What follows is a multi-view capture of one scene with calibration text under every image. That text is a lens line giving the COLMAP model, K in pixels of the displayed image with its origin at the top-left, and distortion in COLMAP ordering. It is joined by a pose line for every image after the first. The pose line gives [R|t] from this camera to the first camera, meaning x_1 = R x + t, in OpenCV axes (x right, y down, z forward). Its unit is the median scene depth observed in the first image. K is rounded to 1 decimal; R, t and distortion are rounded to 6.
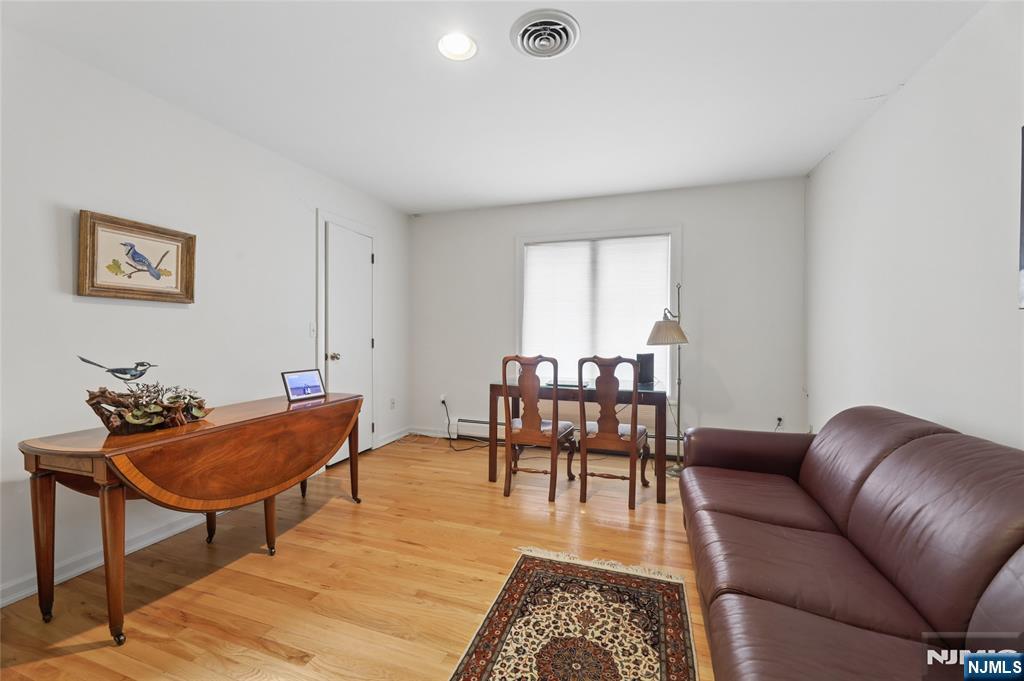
lens RADIAL K [[417.6, 0, 509.6], [0, 417.6, 341.9], [0, 0, 1]] dist [0.001643, -0.000727]
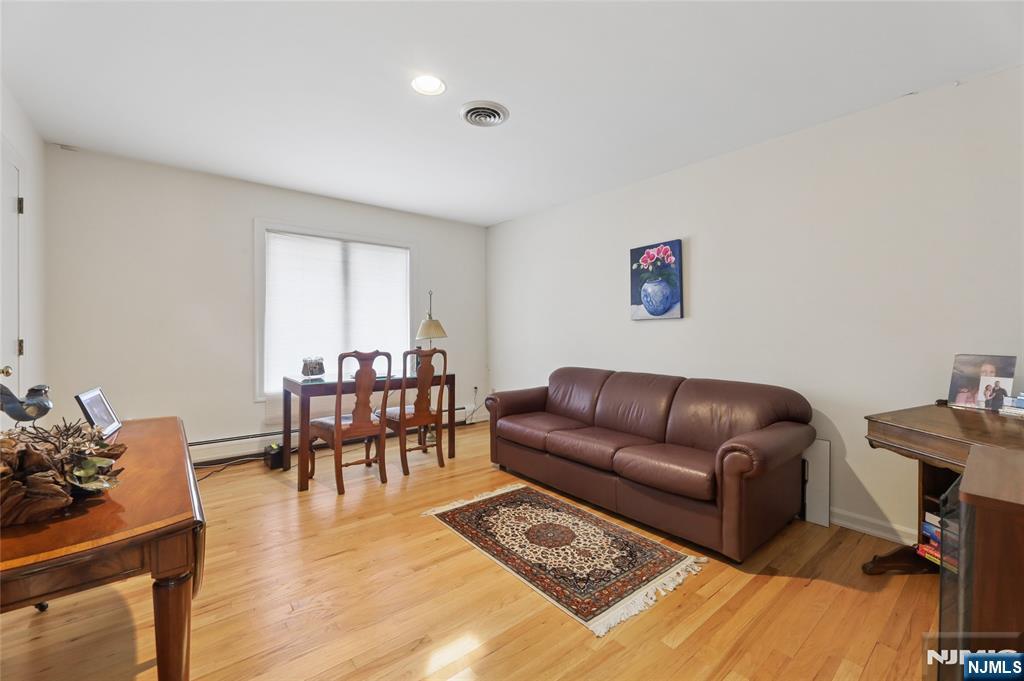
lens RADIAL K [[417.6, 0, 511.7], [0, 417.6, 334.3], [0, 0, 1]] dist [0.001643, -0.000727]
pose [[0.529828, -0.010898, 0.848035, -0.654621], [0.017132, 0.999851, 0.002146, -0.005992], [-0.847932, 0.013392, 0.529936, 0.128269]]
